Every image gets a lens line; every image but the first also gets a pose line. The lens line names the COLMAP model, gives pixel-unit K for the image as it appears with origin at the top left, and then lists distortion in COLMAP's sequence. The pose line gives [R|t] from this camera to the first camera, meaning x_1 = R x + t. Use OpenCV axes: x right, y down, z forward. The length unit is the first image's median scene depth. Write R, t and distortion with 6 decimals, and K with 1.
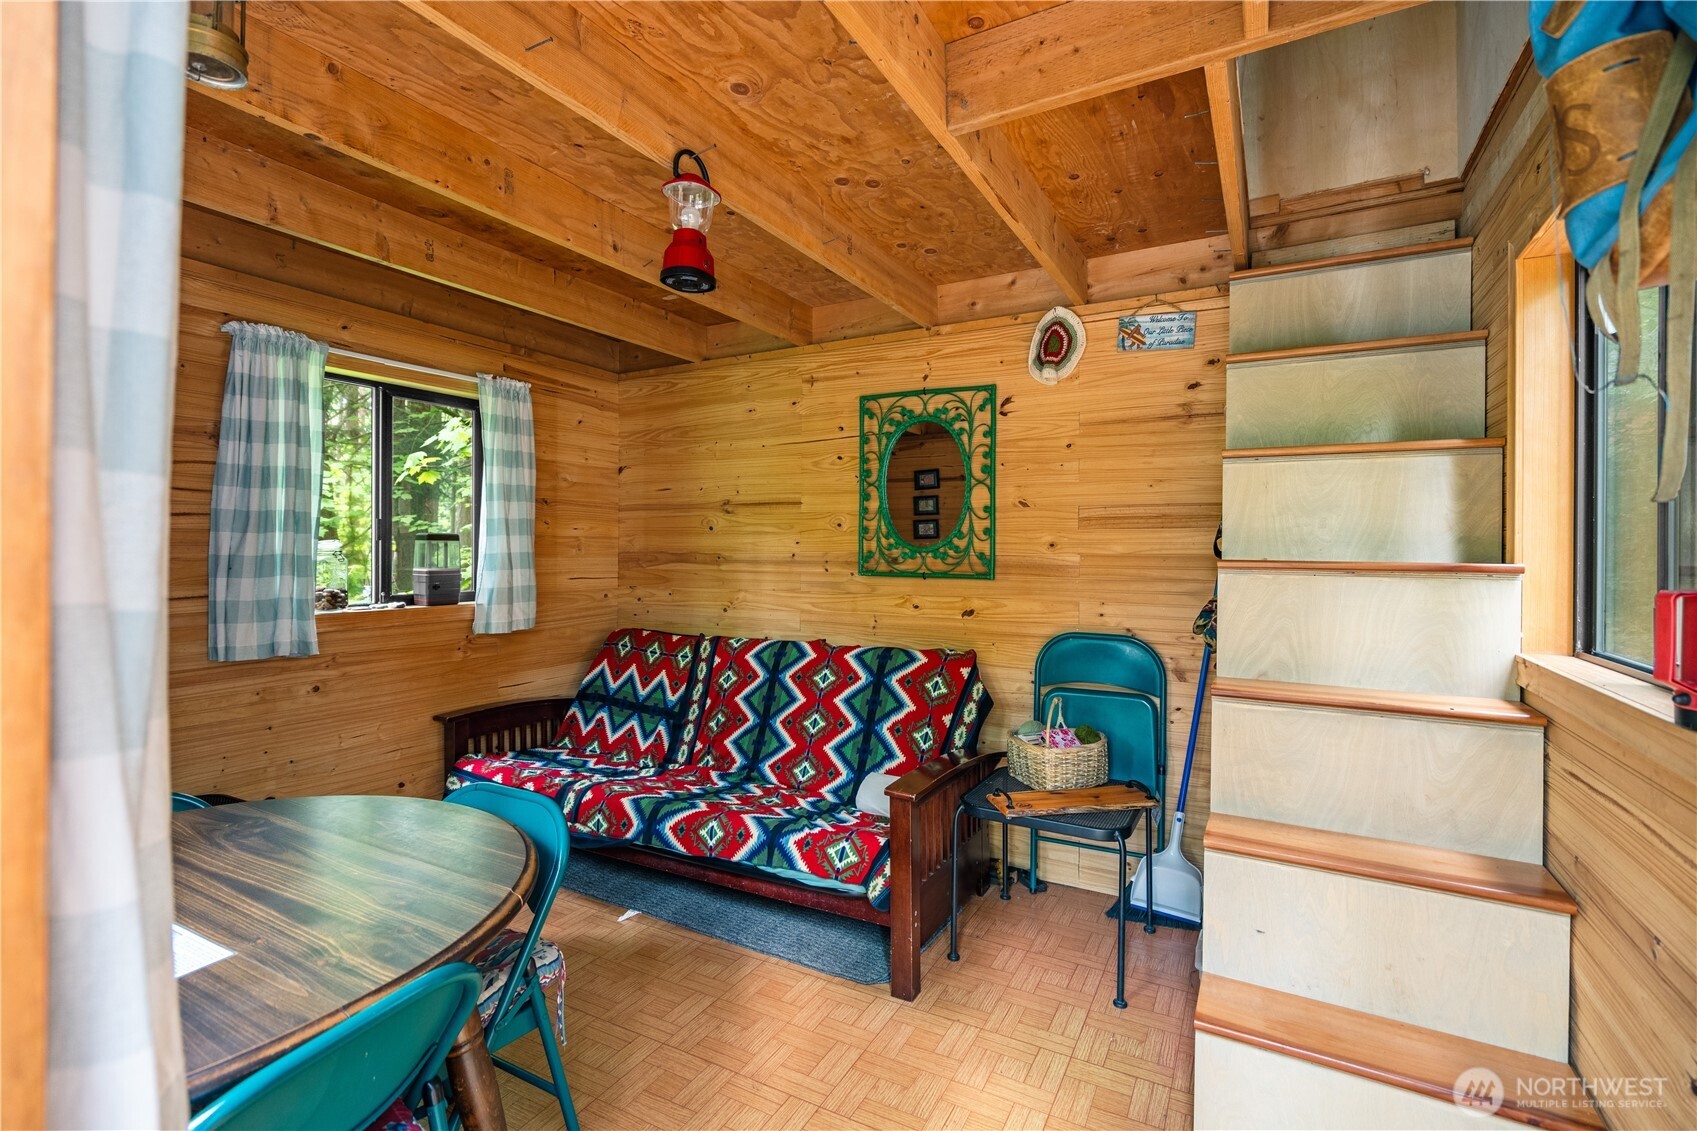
lens RADIAL K [[772.2, 0, 840.7], [0, 772.2, 556.5], [0, 0, 1]] dist [-0.001553, 0.000414]
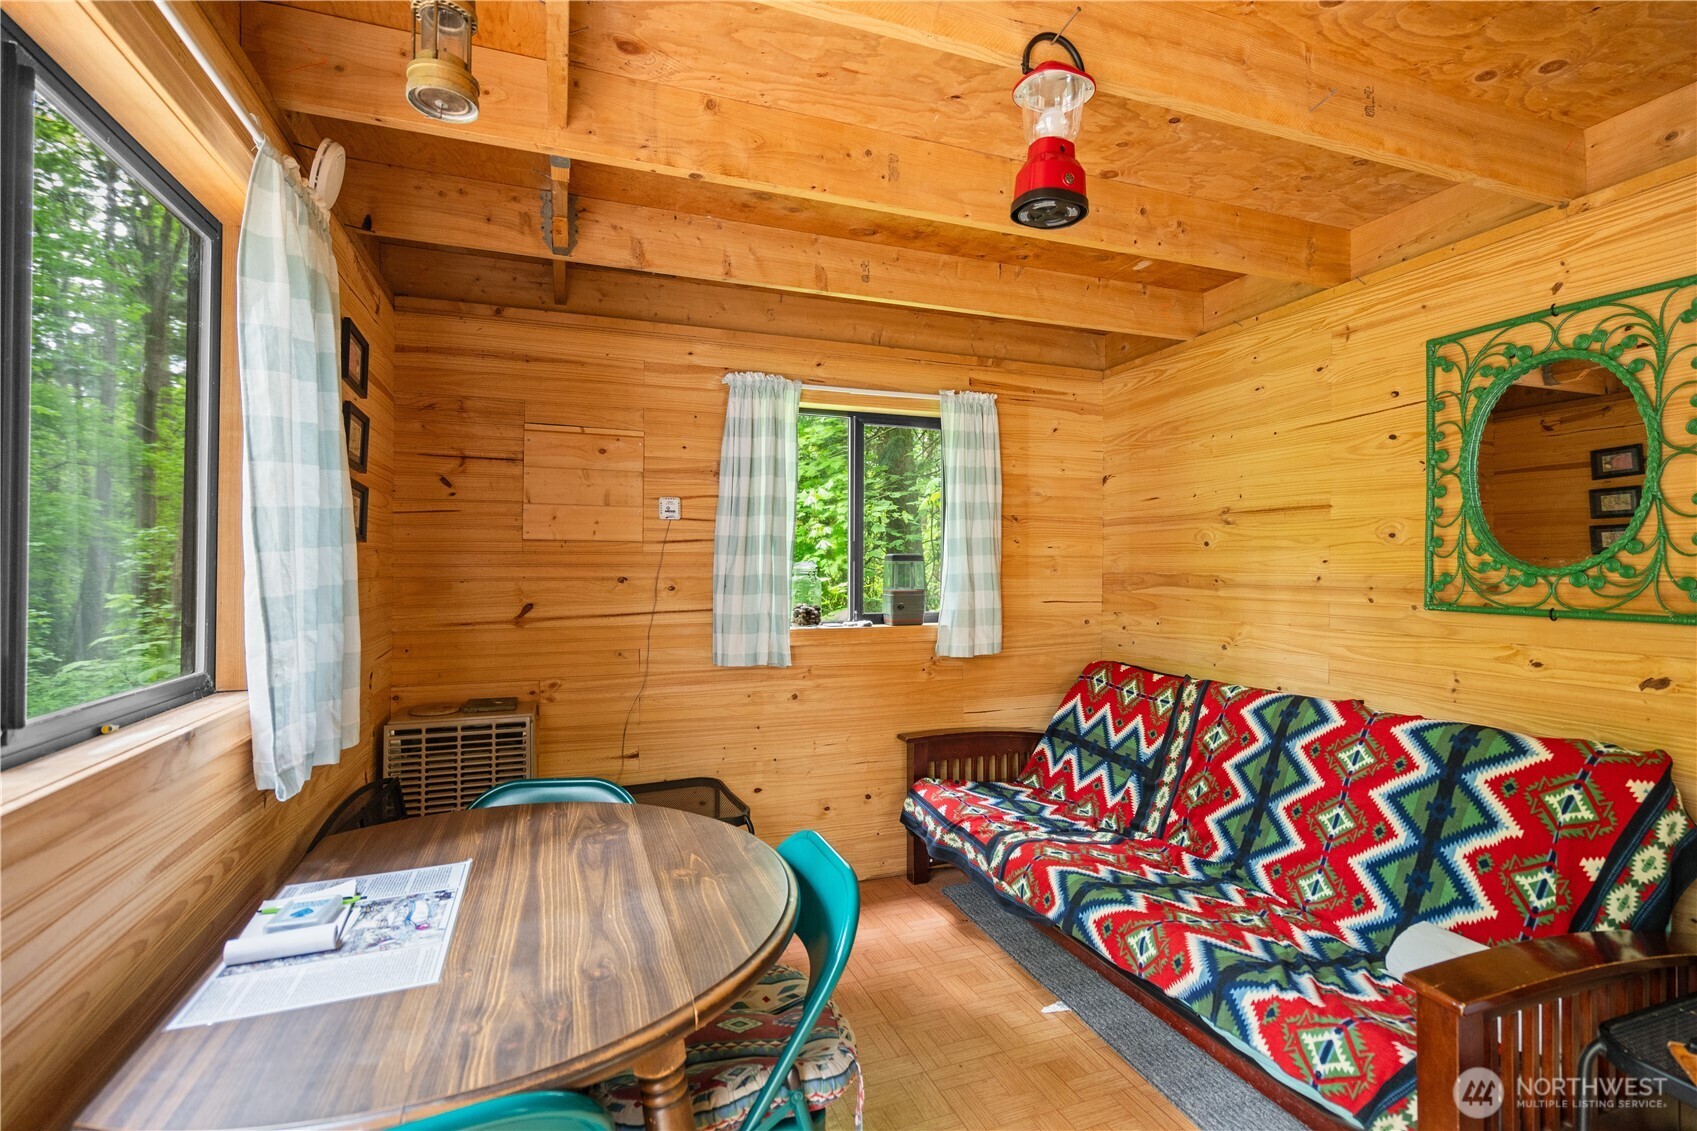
lens RADIAL K [[772.9, 0, 844.7], [0, 772.9, 570.1], [0, 0, 1]] dist [-0.001739, 0.001755]
pose [[0.762337, 0.001613, -0.647178, 0.078575], [-0.006135, 0.999970, -0.004735, -0.003739], [0.647151, 0.007580, 0.762324, 0.181462]]
